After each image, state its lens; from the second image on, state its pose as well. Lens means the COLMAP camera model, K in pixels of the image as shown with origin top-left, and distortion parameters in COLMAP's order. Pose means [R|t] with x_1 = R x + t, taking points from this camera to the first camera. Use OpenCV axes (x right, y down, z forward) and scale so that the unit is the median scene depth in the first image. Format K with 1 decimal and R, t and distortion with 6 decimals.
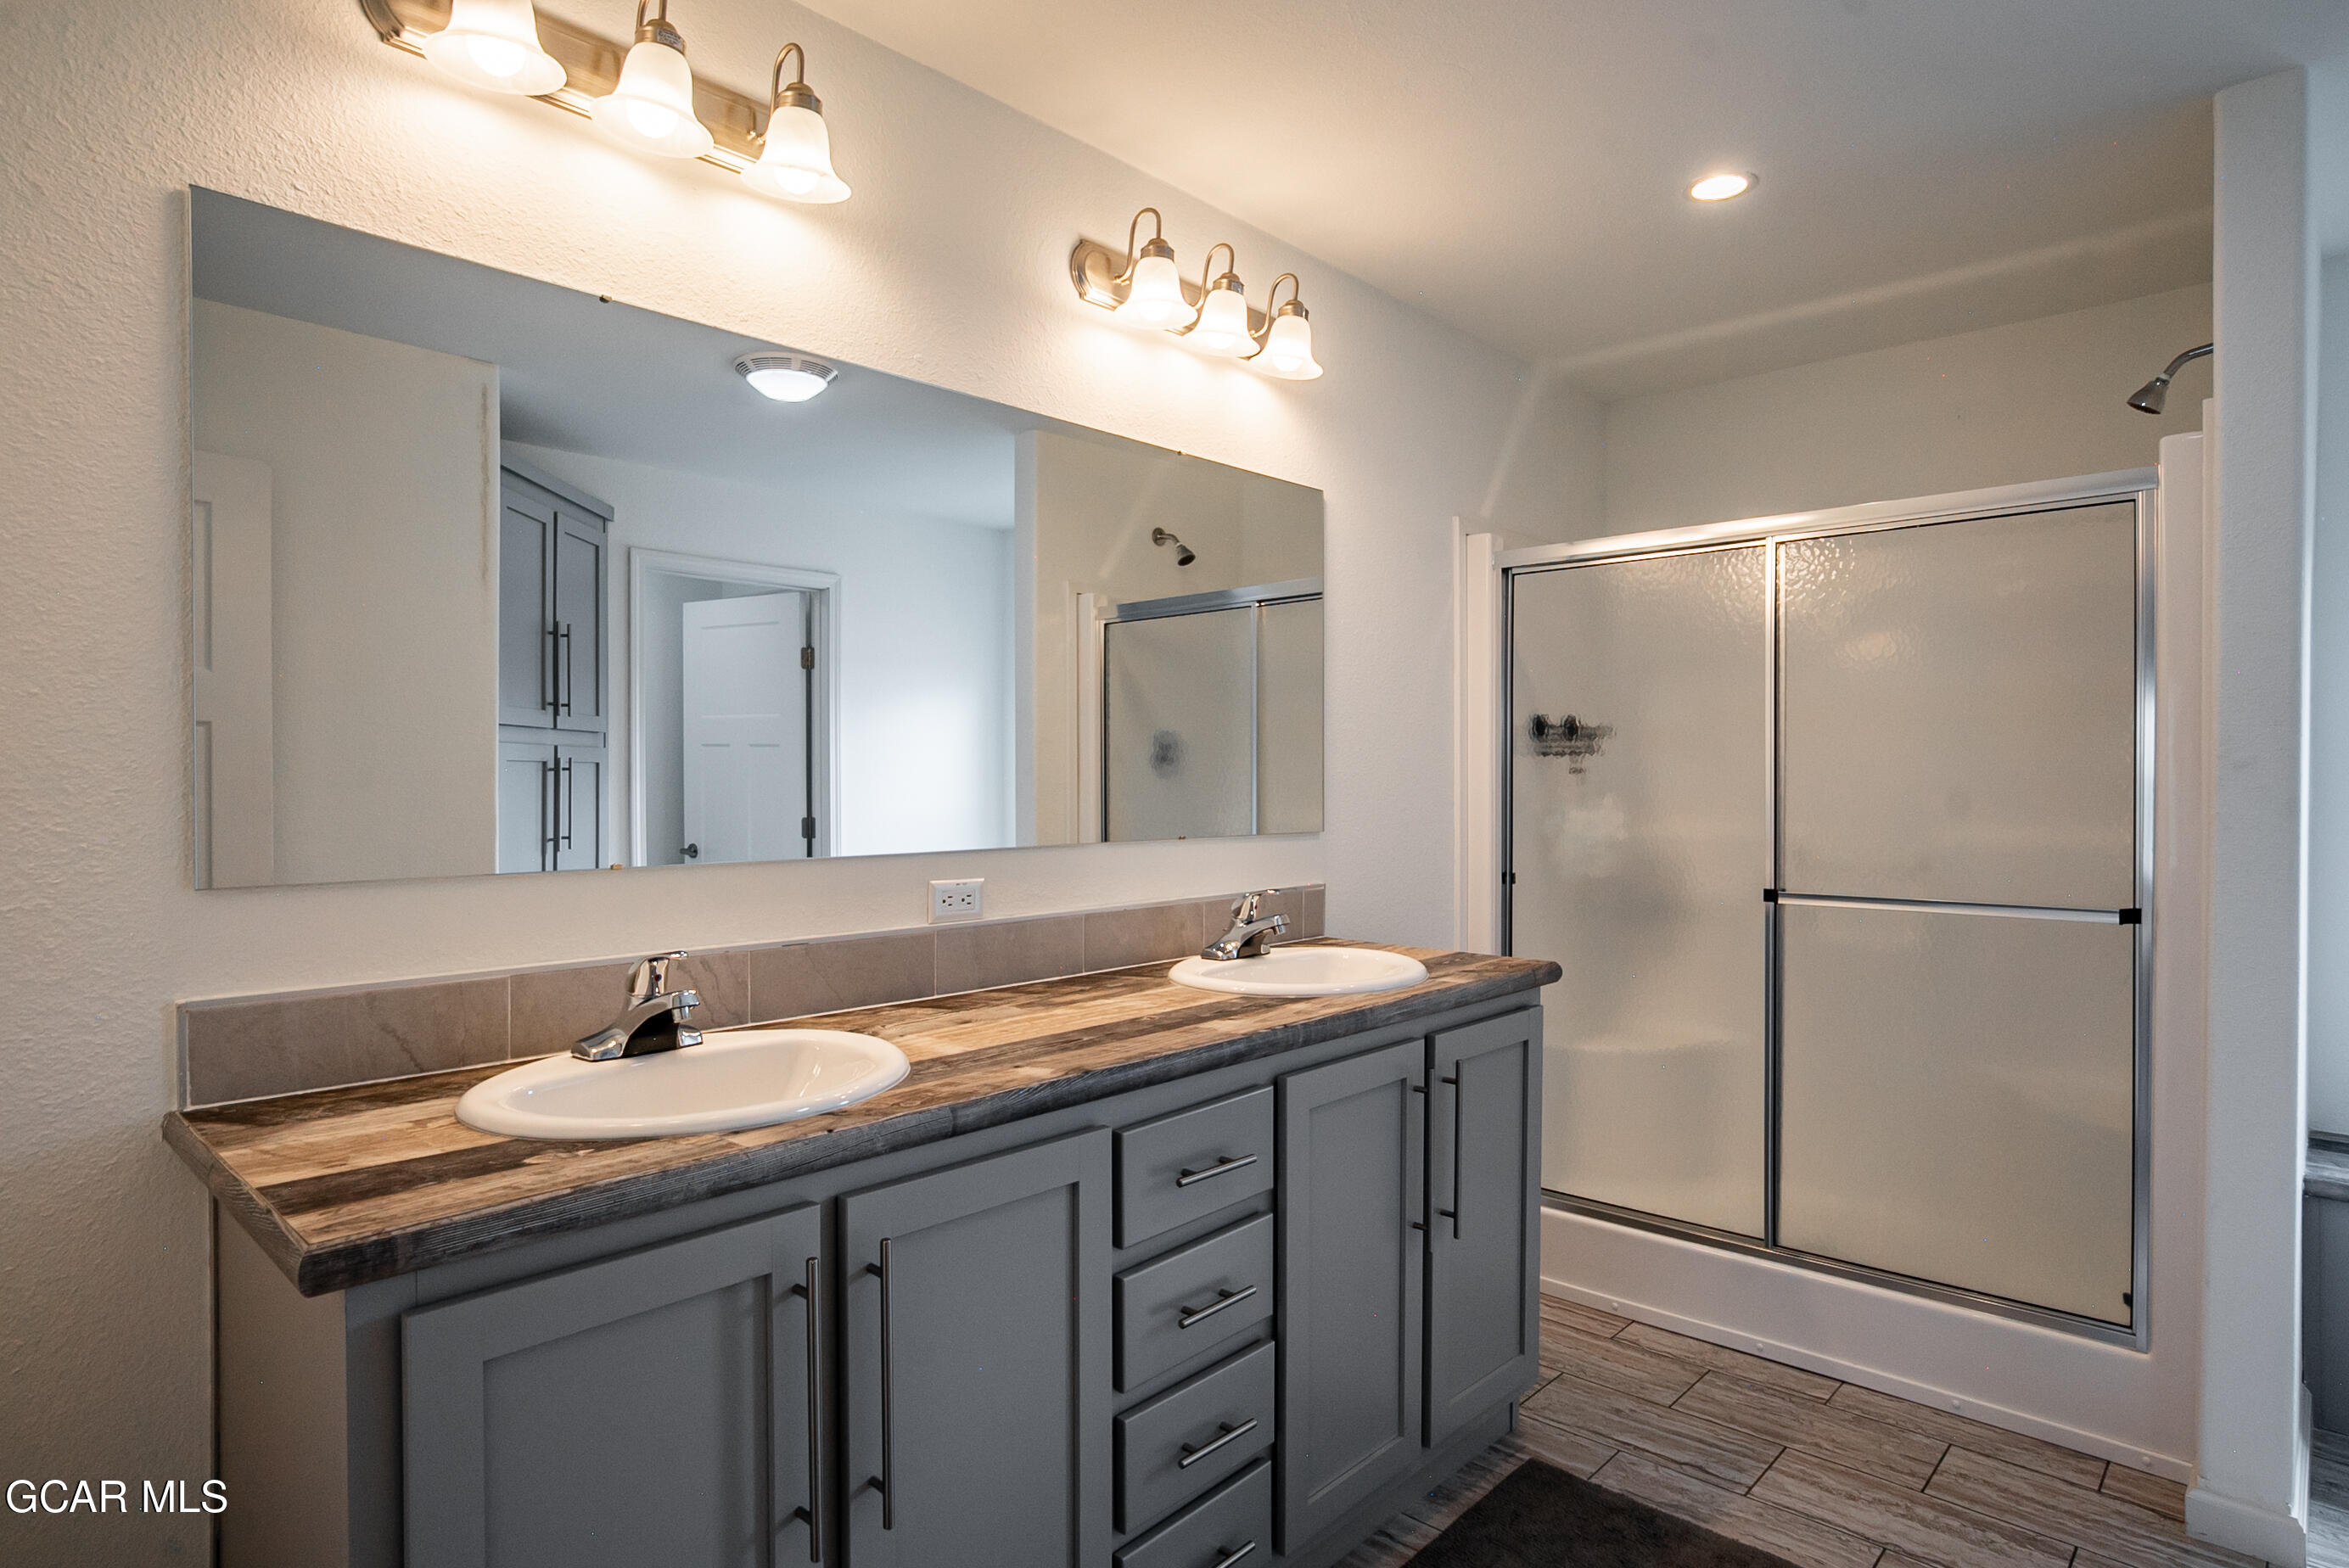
lens RADIAL K [[1269.1, 0, 1174.5], [0, 1269.1, 784.0], [0, 0, 1]] dist [-0.004868, -0.000366]
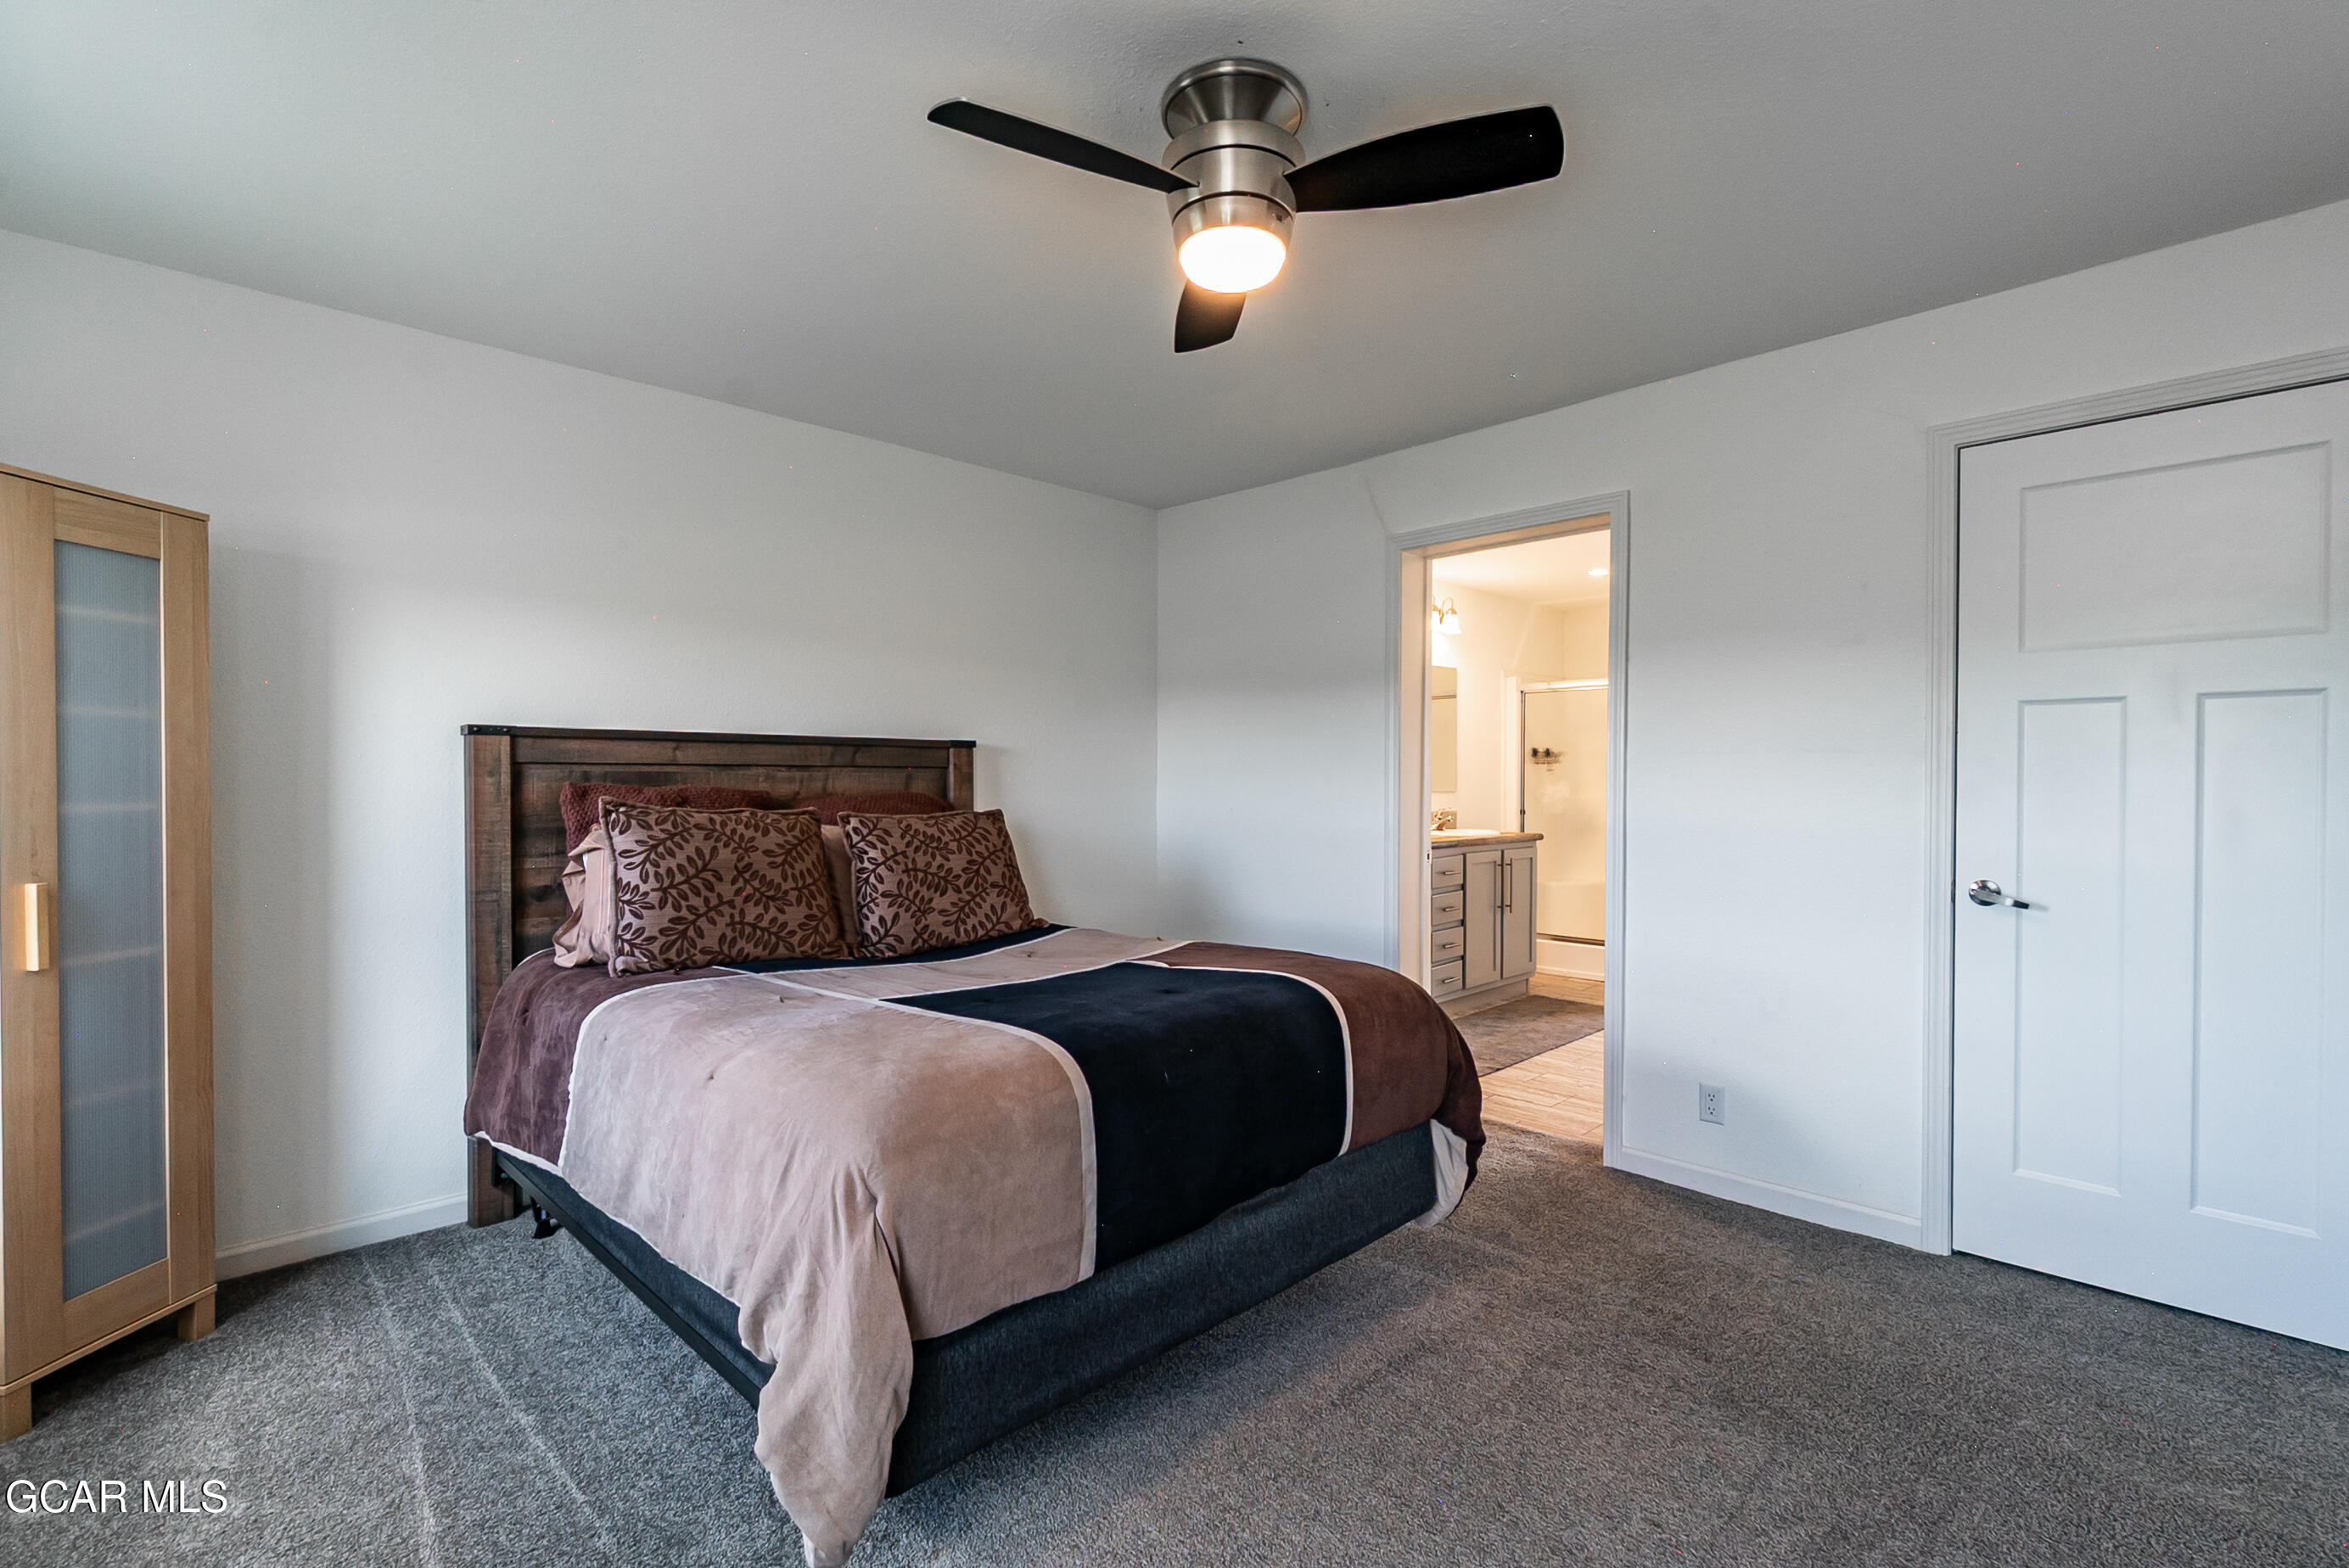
lens RADIAL K [[1068.4, 0, 1174.5], [0, 1068.4, 784.0], [0, 0, 1]] dist [0.001134, 0.000073]
pose [[0.999313, 0.003399, -0.036918, -0.492210], [-0.003421, 0.999994, -0.000530, 0.029992], [0.036916, 0.000656, 0.999318, -1.617522]]
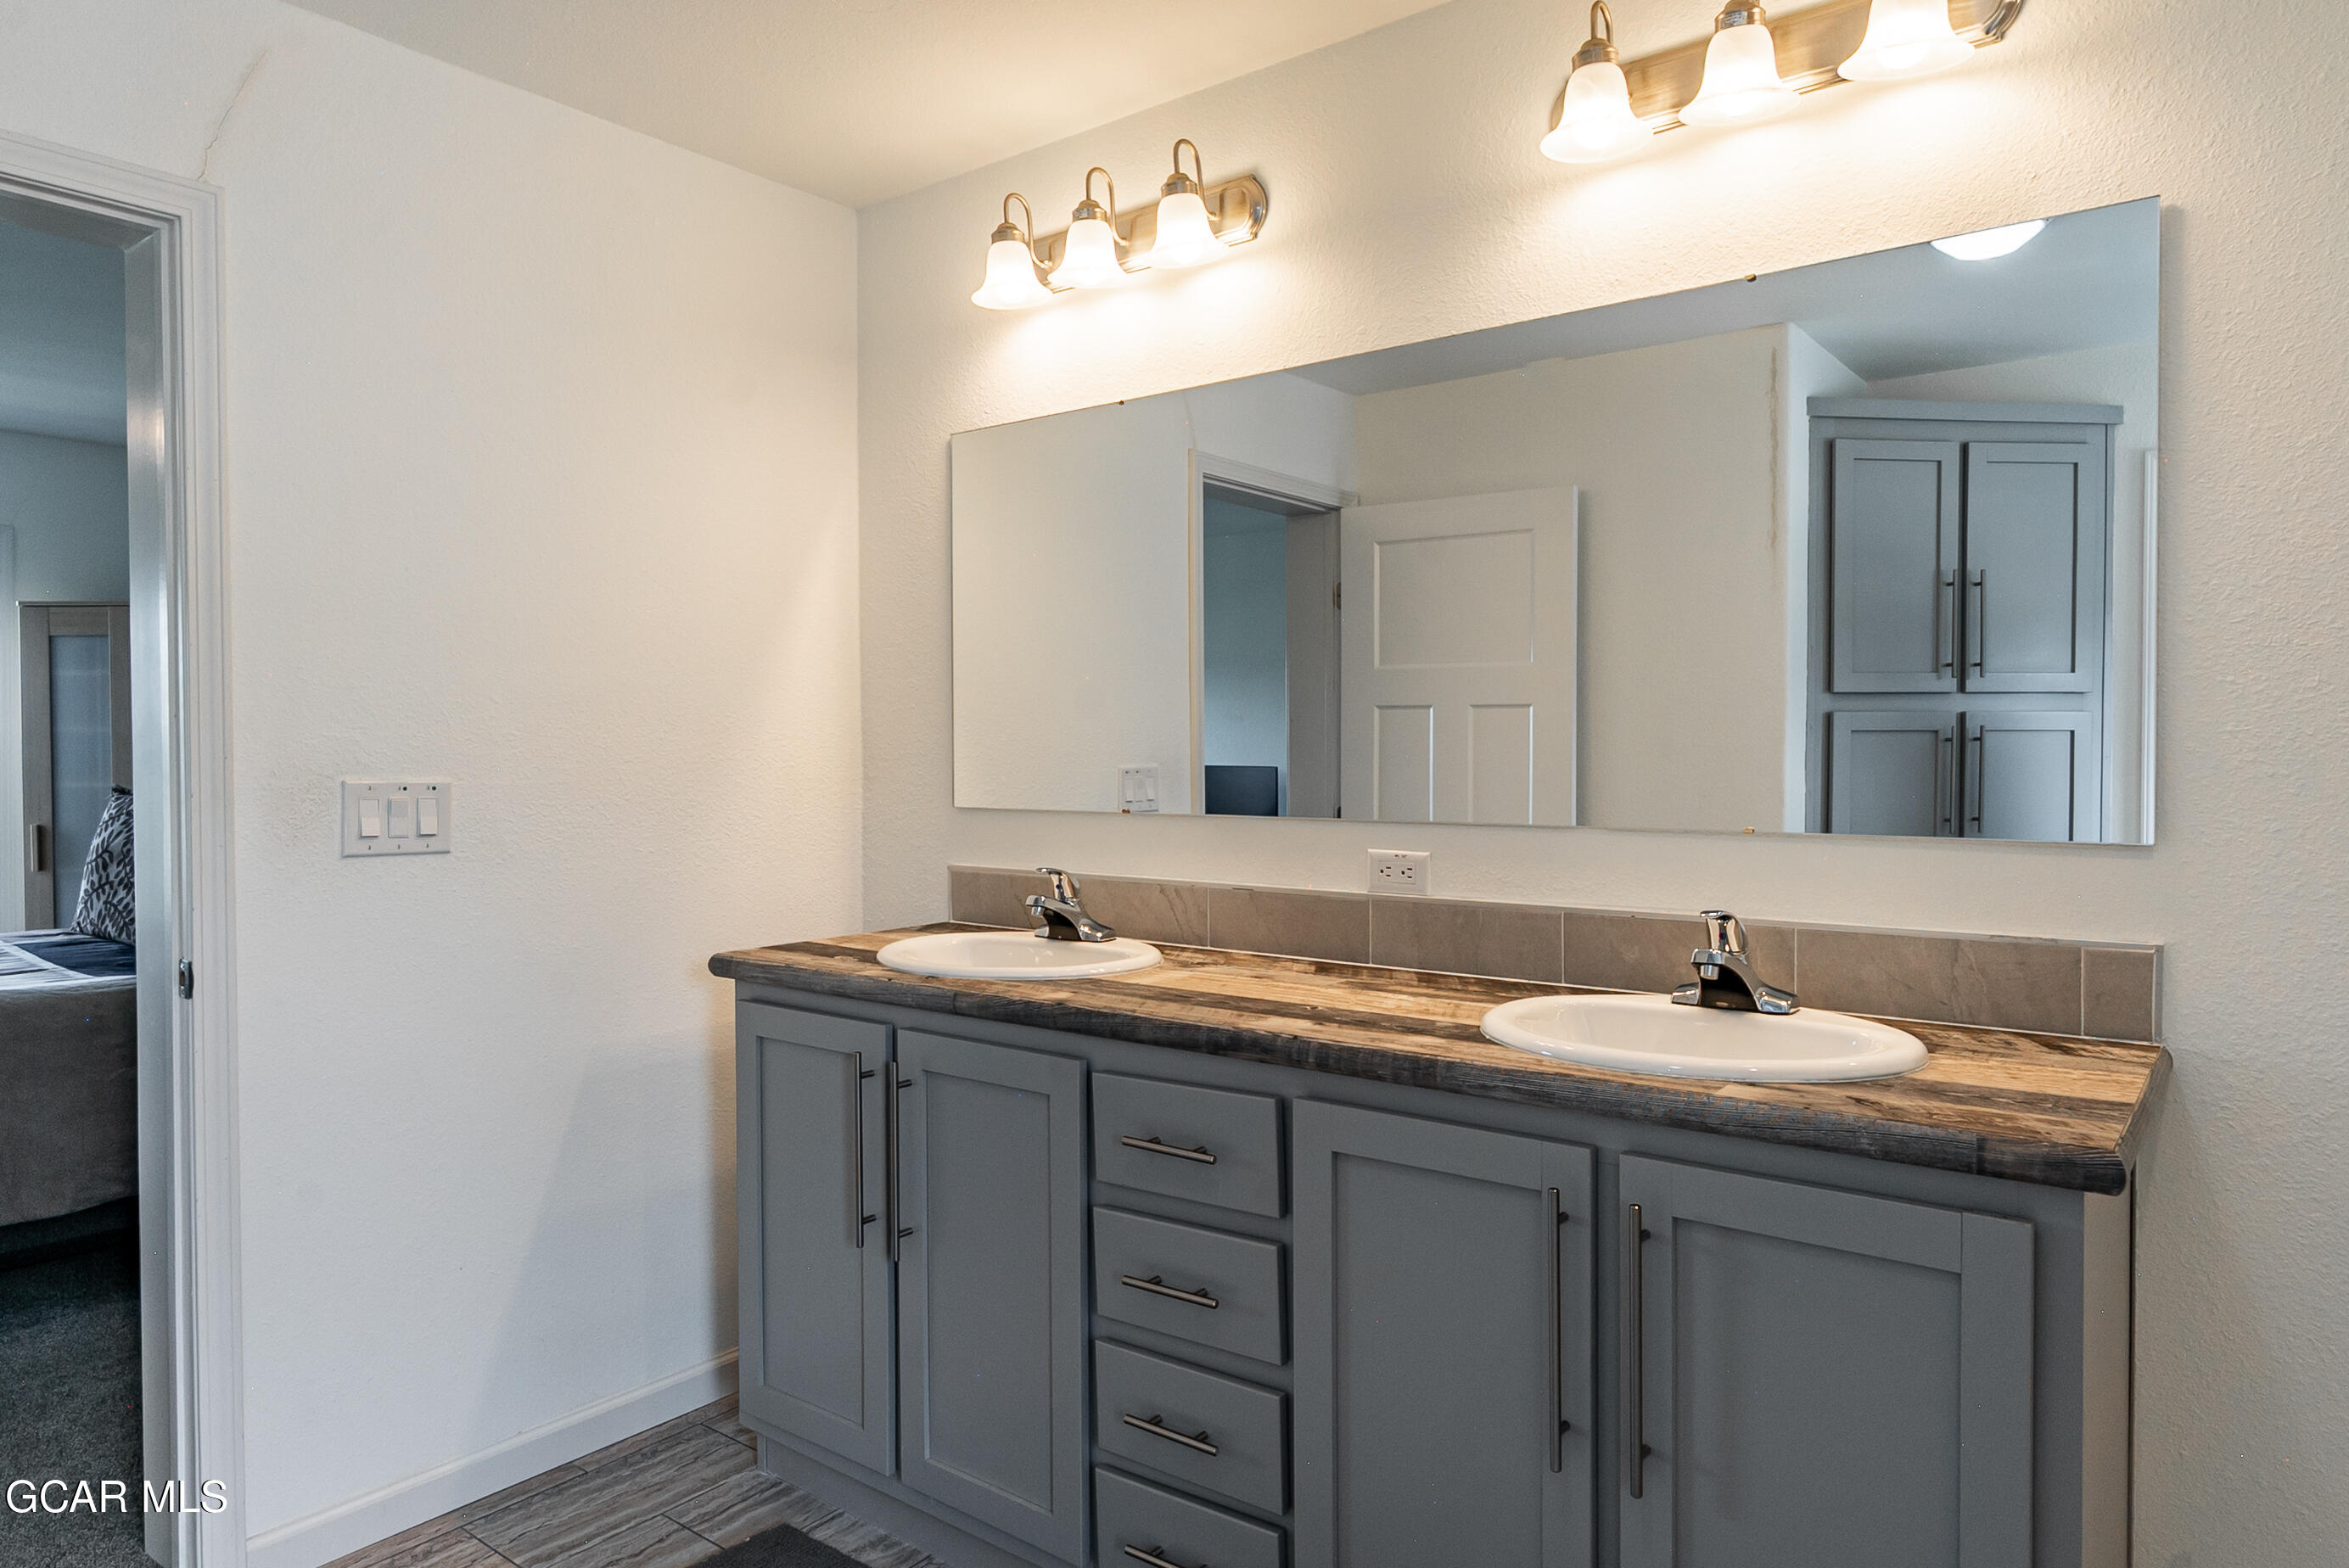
lens RADIAL K [[1435.1, 0, 1174.5], [0, 1435.1, 784.0], [0, 0, 1]] dist [-0.003981, -0.001343]
pose [[0.090841, 0.020655, -0.995651, 0.805294], [-0.003339, 0.999786, 0.020436, 0.003179], [0.995860, 0.001469, 0.090890, 0.658777]]
